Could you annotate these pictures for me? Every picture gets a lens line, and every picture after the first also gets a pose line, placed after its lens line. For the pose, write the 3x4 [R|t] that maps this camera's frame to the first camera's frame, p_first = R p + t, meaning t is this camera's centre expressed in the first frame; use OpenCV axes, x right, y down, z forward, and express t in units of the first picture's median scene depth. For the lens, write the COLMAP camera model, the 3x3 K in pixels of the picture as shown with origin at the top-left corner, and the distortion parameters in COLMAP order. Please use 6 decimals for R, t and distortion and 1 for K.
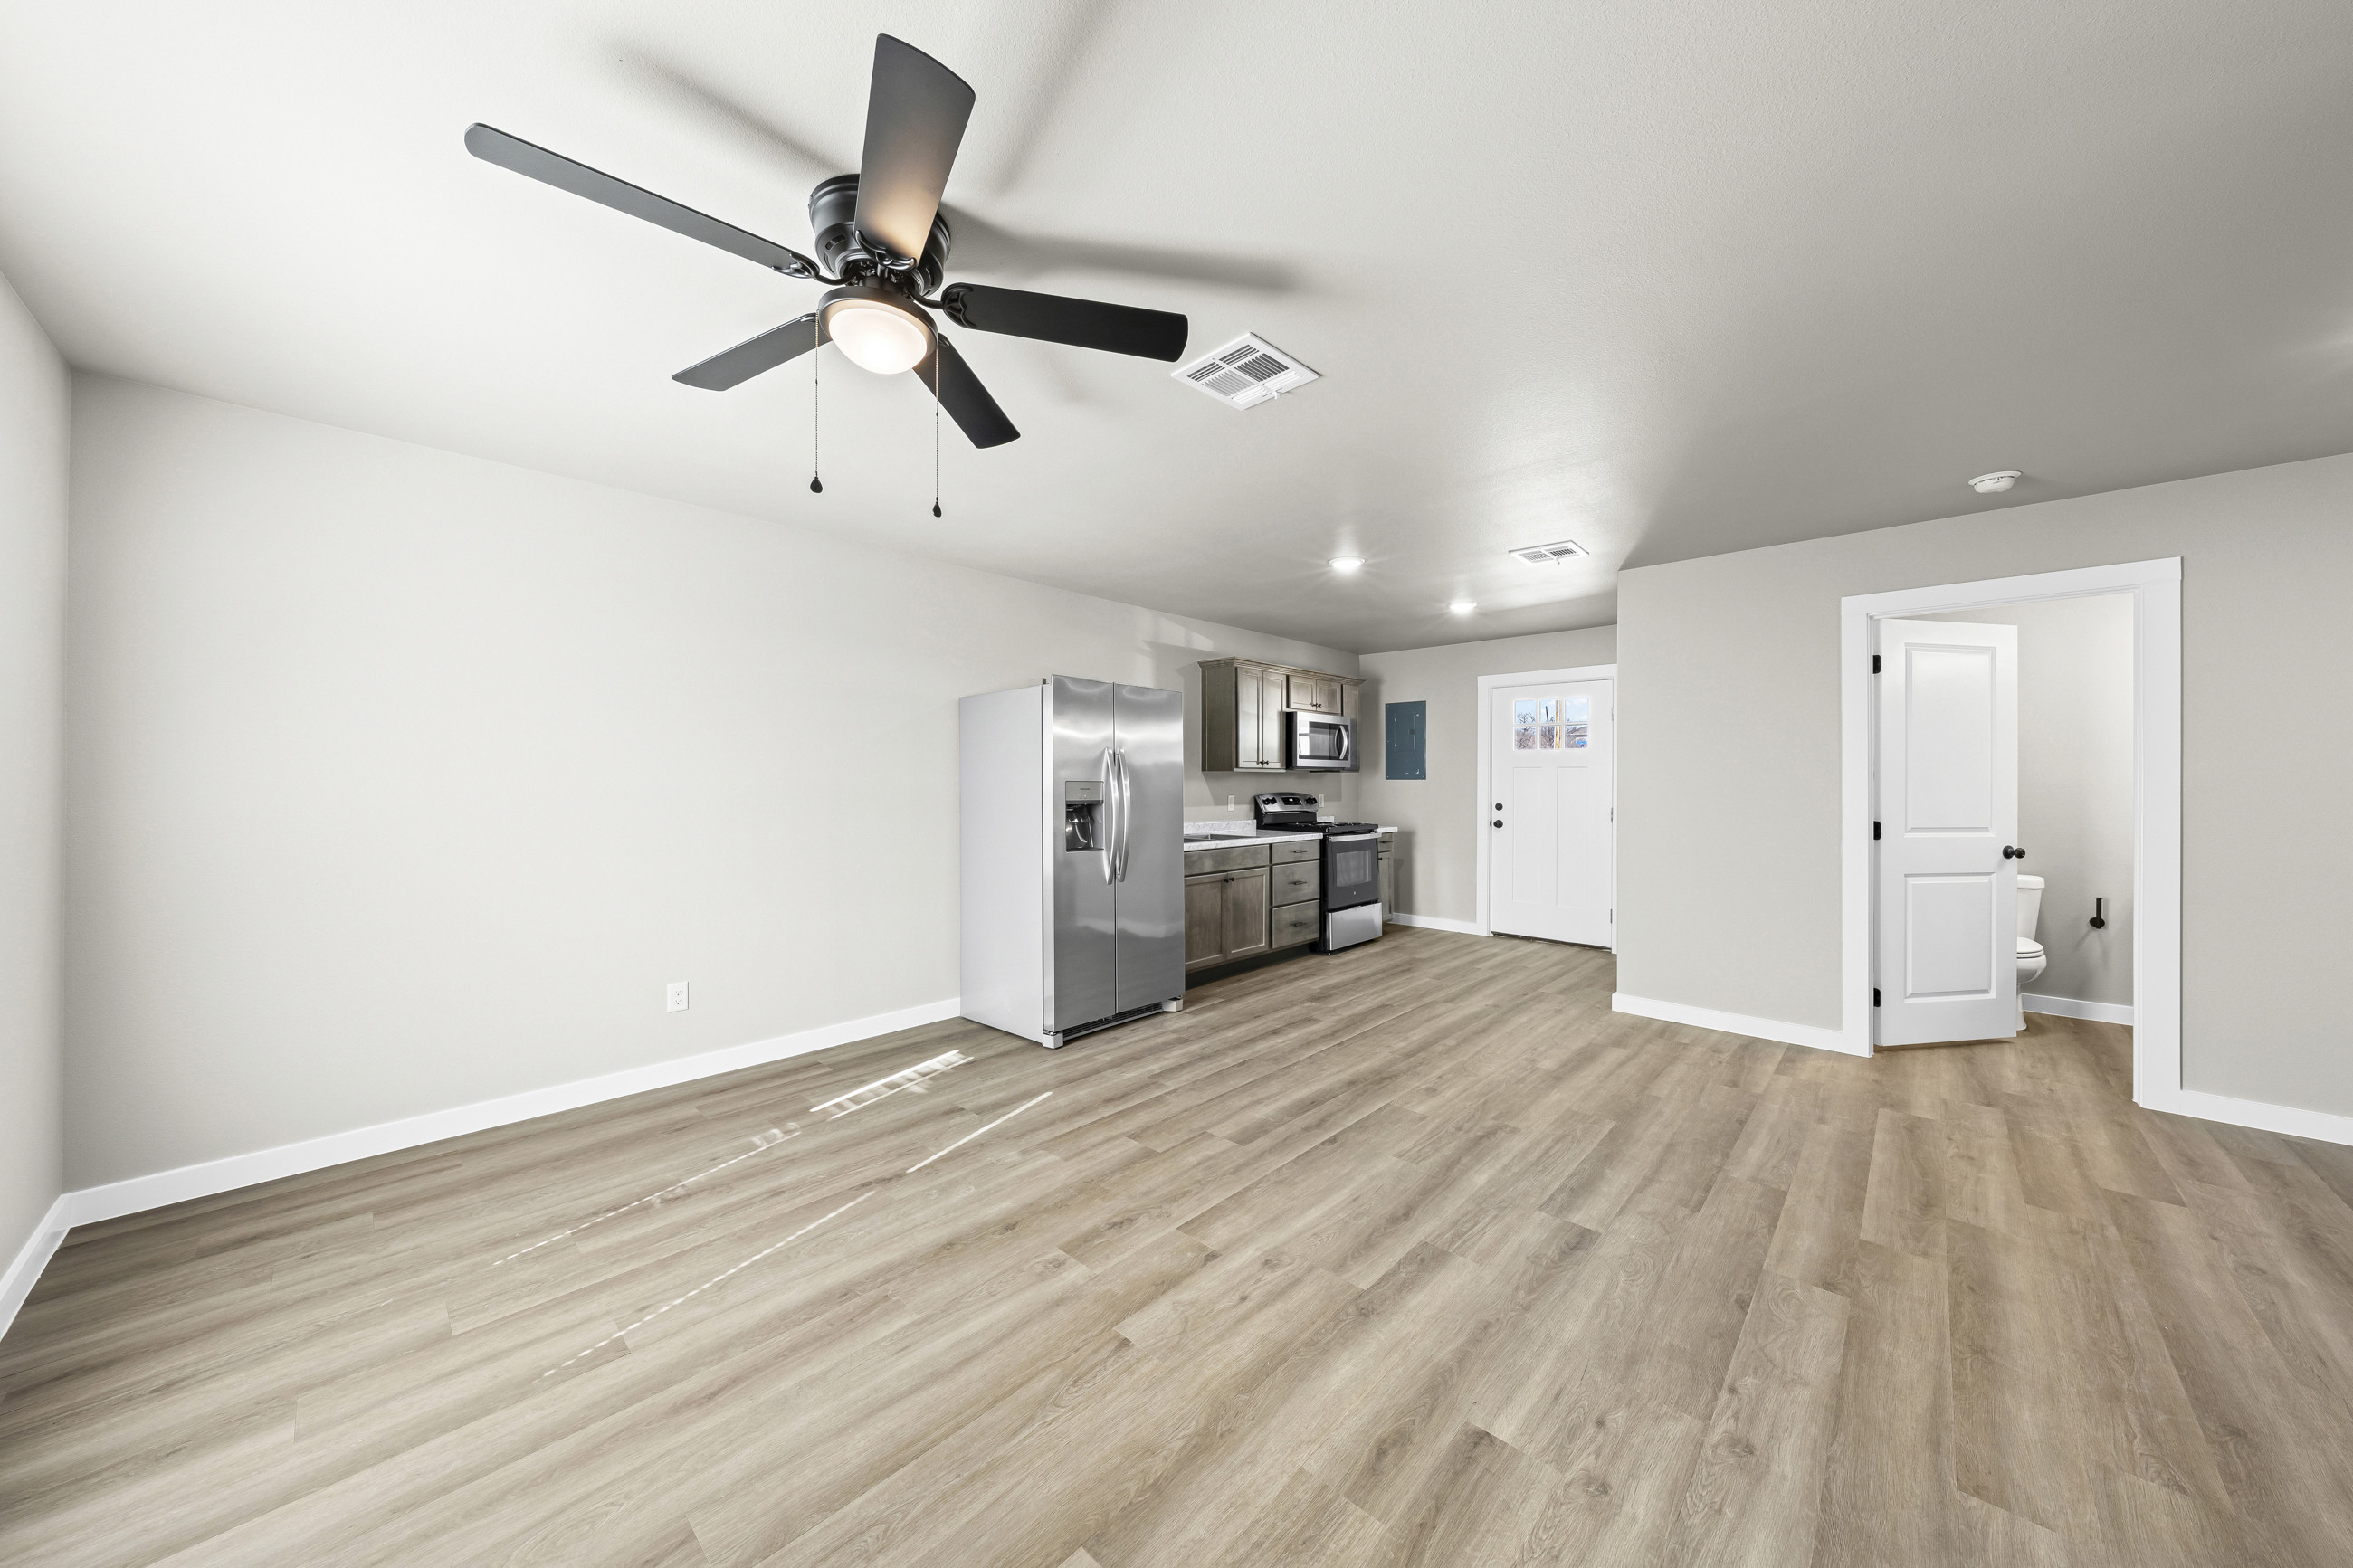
lens RADIAL K [[797.4, 0, 1176.5], [0, 797.4, 784.0], [0, 0, 1]] dist [0.000291, 0.000053]
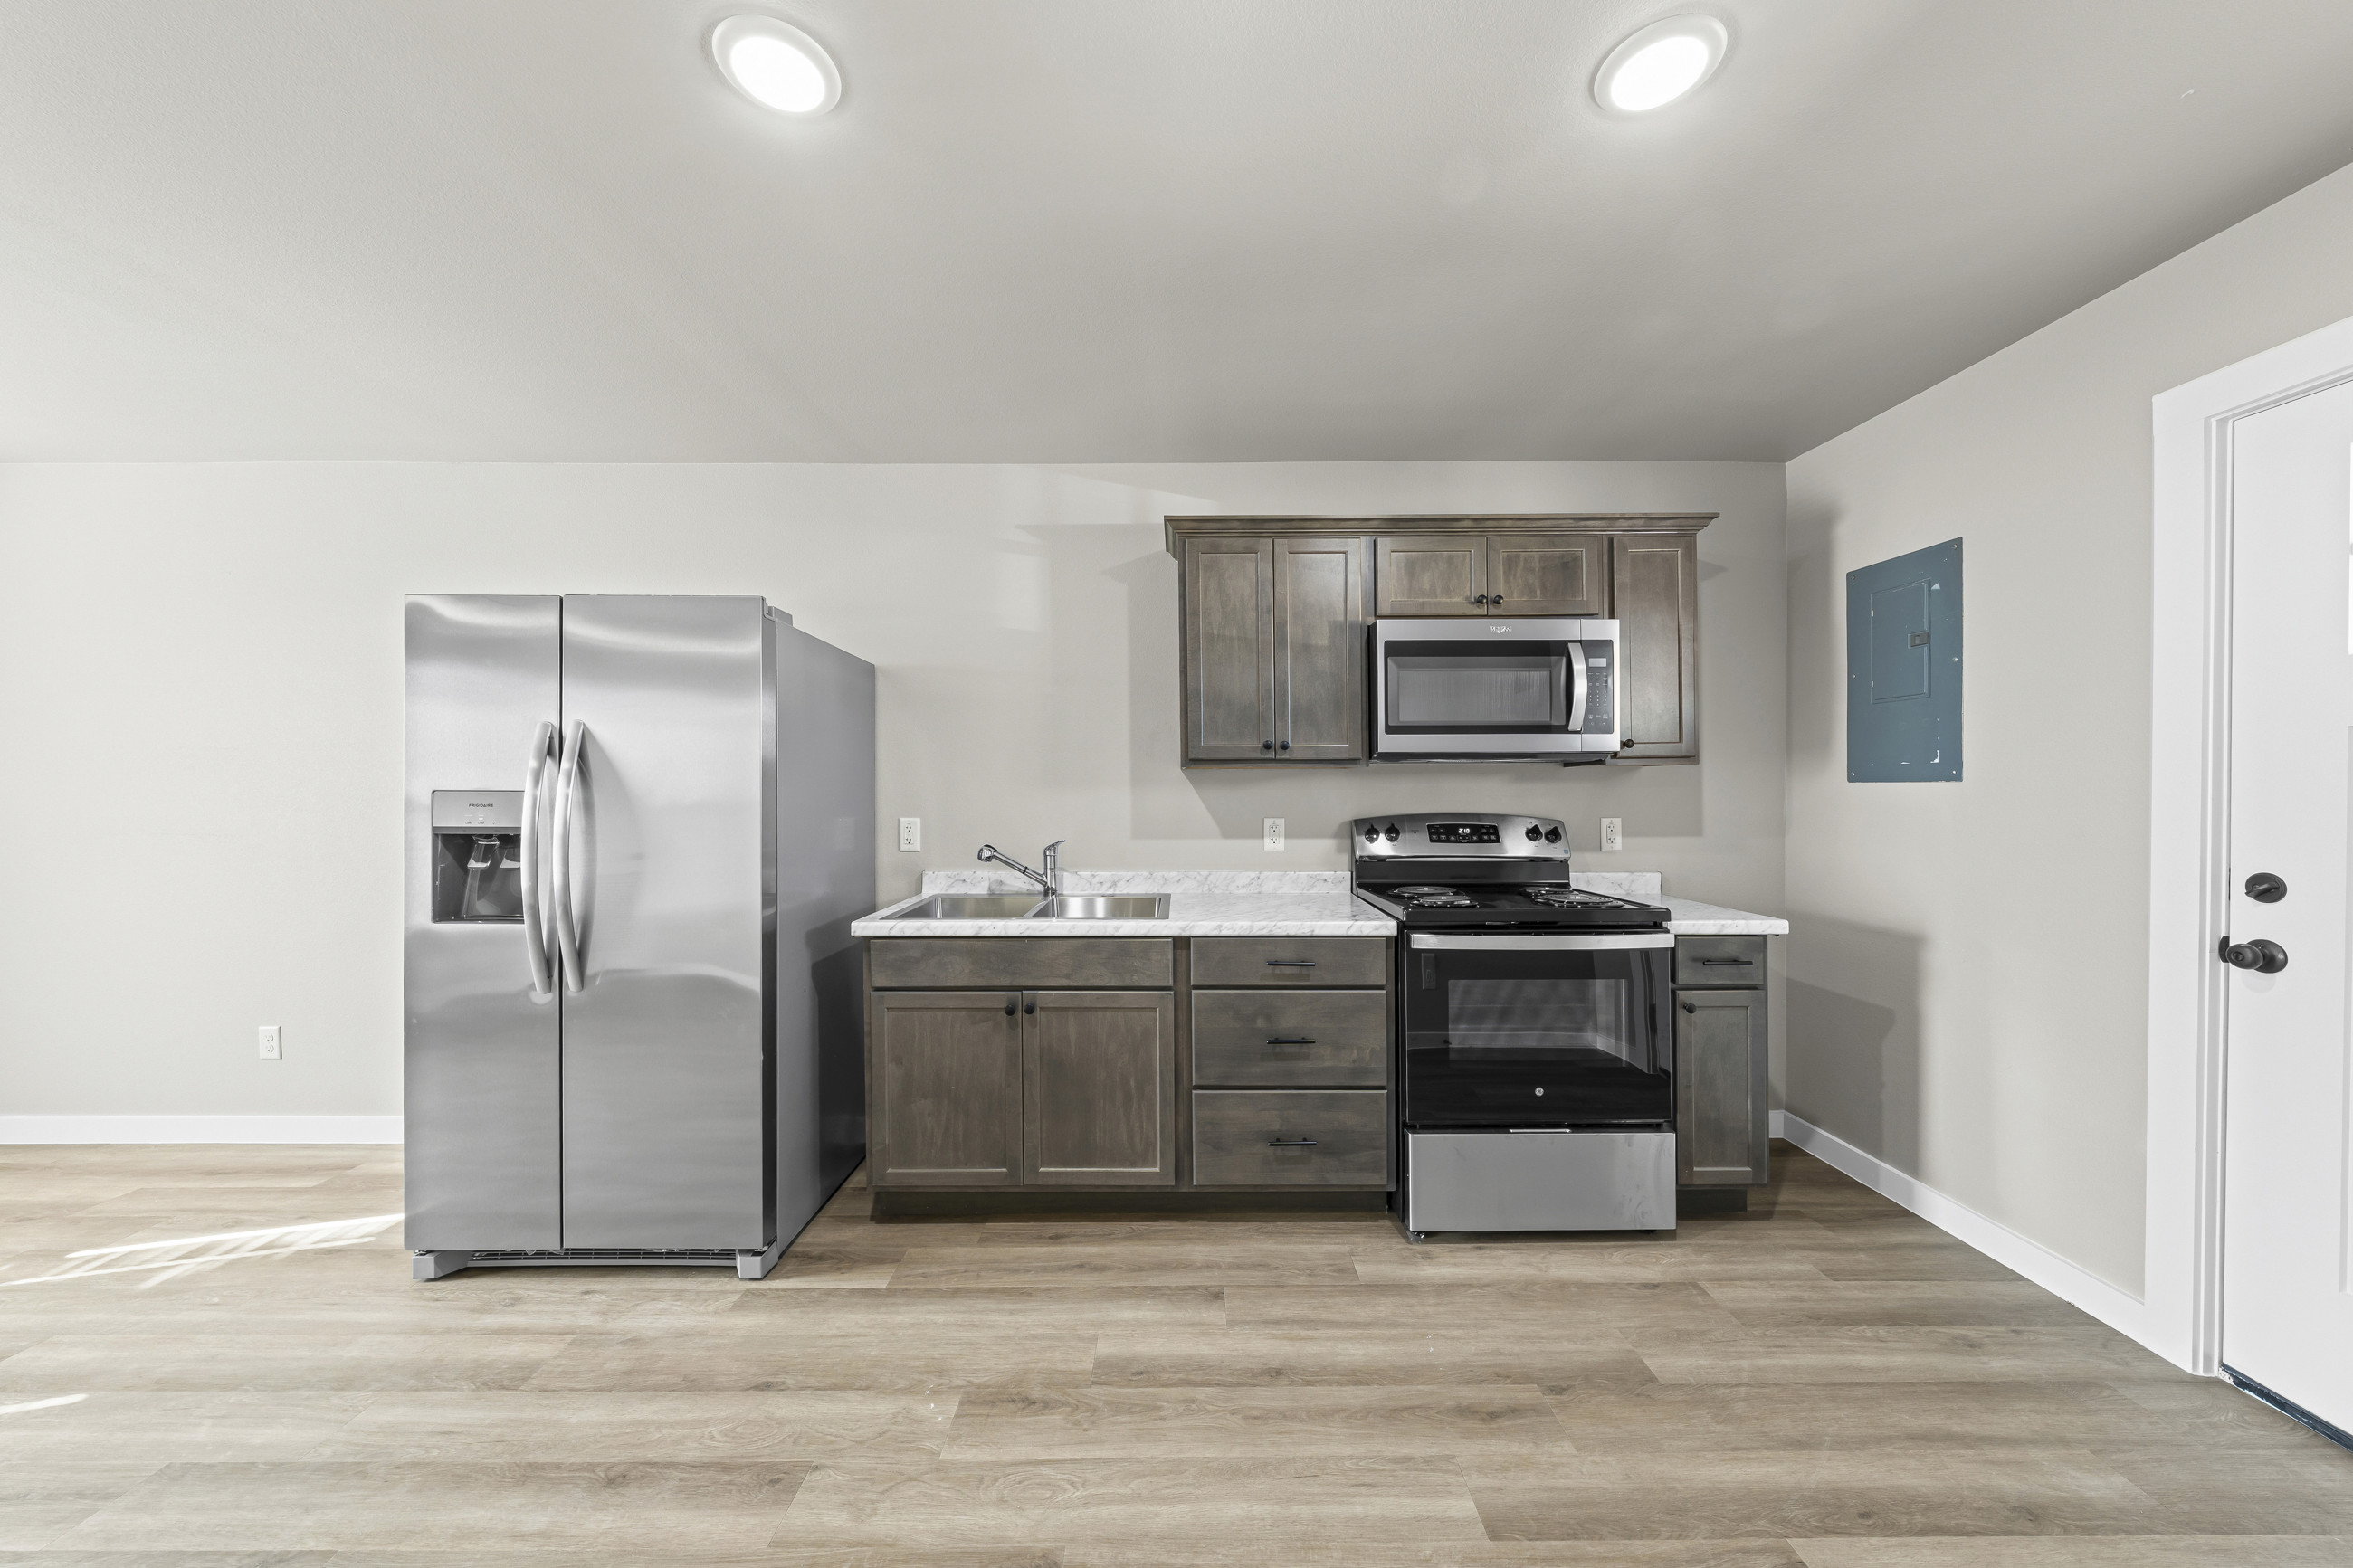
lens RADIAL K [[815.4, 0, 1176.5], [0, 815.4, 784.0], [0, 0, 1]] dist [-0.004756, 0.000405]
pose [[0.688709, -0.003380, -0.725030, 0.471909], [0.000501, 0.999991, -0.004186, -0.004567], [0.725038, 0.002520, 0.688704, 0.767399]]
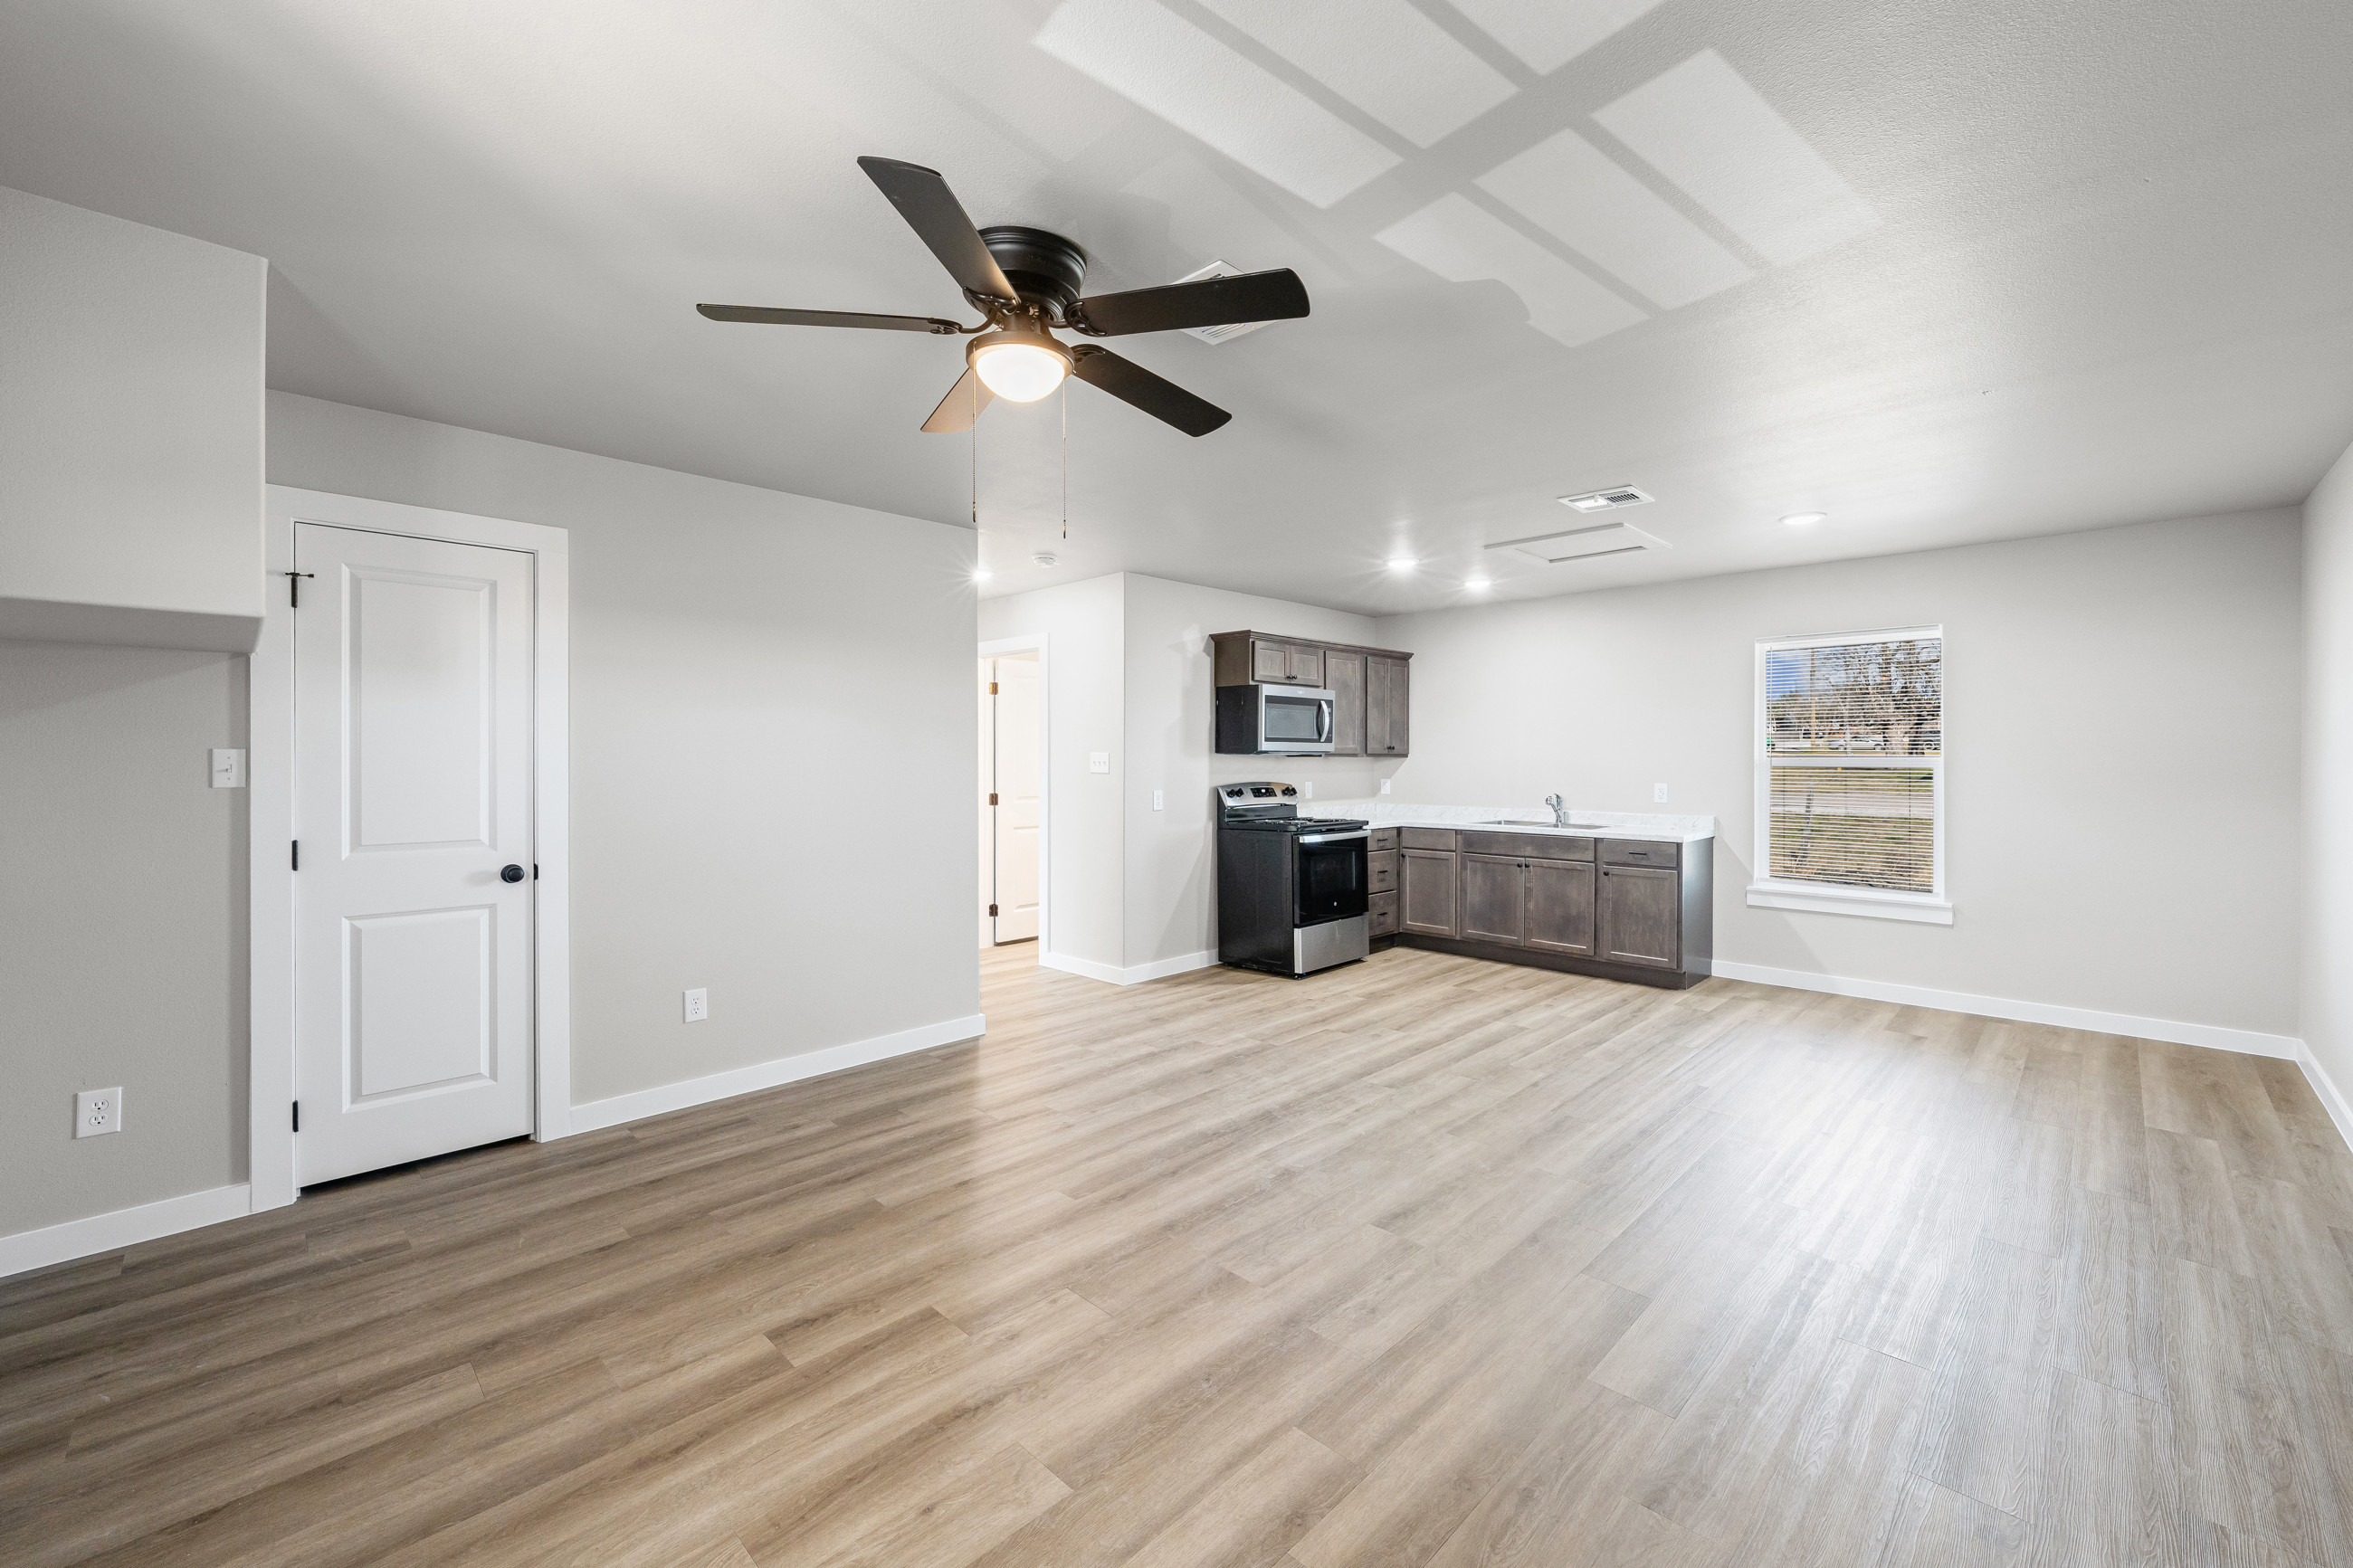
lens RADIAL K [[875.9, 0, 1176.5], [0, 875.9, 784.0], [0, 0, 1]] dist [-0.028246, 0.000089]
pose [[0.998915, -0.026566, -0.038248, 0.116168], [0.027128, 0.999530, 0.014274, -0.004266], [0.037851, -0.015297, 0.999166, 0.109970]]
